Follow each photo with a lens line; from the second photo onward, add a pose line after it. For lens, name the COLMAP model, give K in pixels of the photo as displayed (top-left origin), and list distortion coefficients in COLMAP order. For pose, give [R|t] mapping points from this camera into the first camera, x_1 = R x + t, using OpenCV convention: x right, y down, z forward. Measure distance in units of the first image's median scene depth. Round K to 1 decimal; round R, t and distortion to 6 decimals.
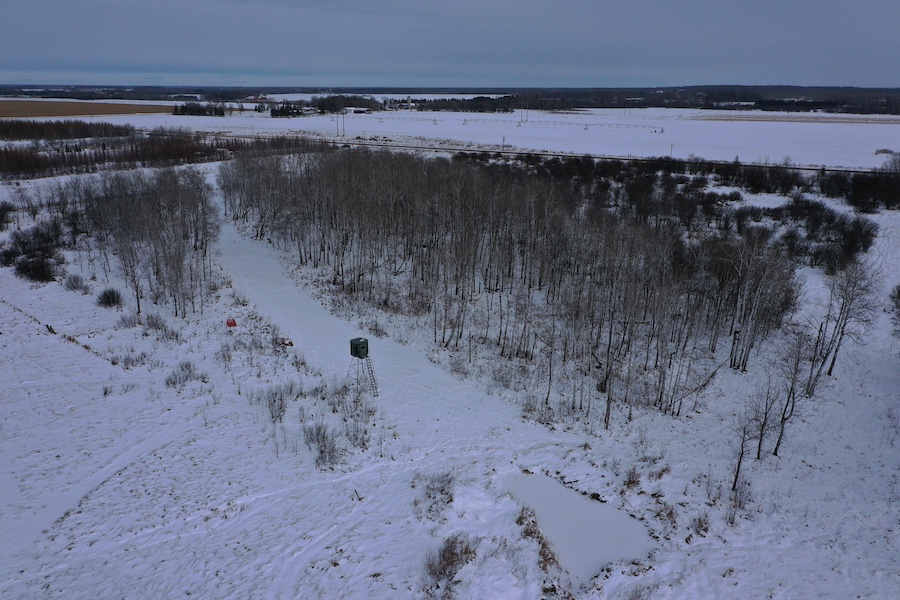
lens RADIAL K [[707.4, 0, 448.1], [0, 707.4, 307.4], [0, 0, 1]] dist [0.001960, 0.009827]
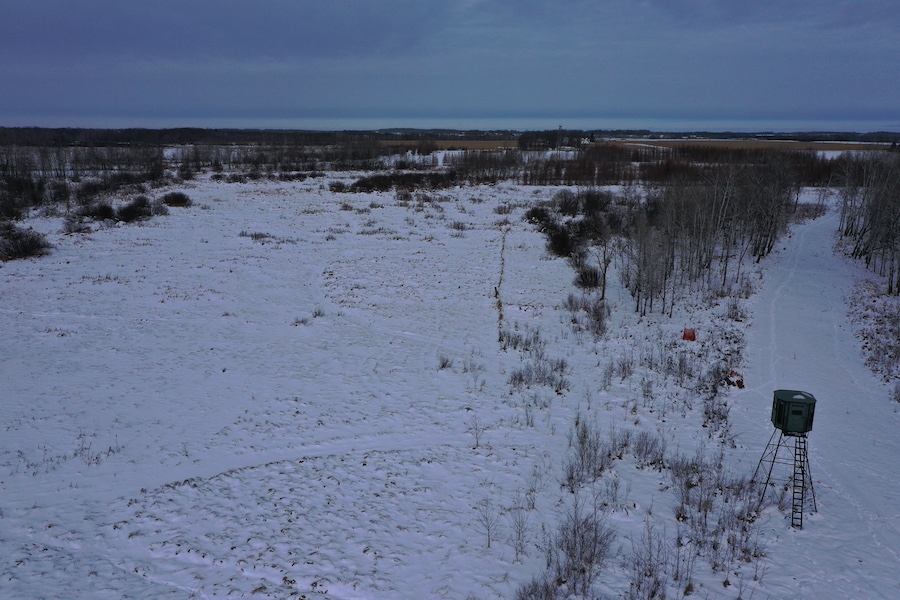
lens RADIAL K [[707.4, 0, 437.5], [0, 707.4, 304.8], [0, 0, 1]] dist [0.001960, 0.009827]
pose [[0.594471, 0.189317, -0.781514, 0.082477], [-0.239644, 0.969437, 0.052551, 0.020595], [0.767578, 0.156046, 0.621671, 0.518061]]
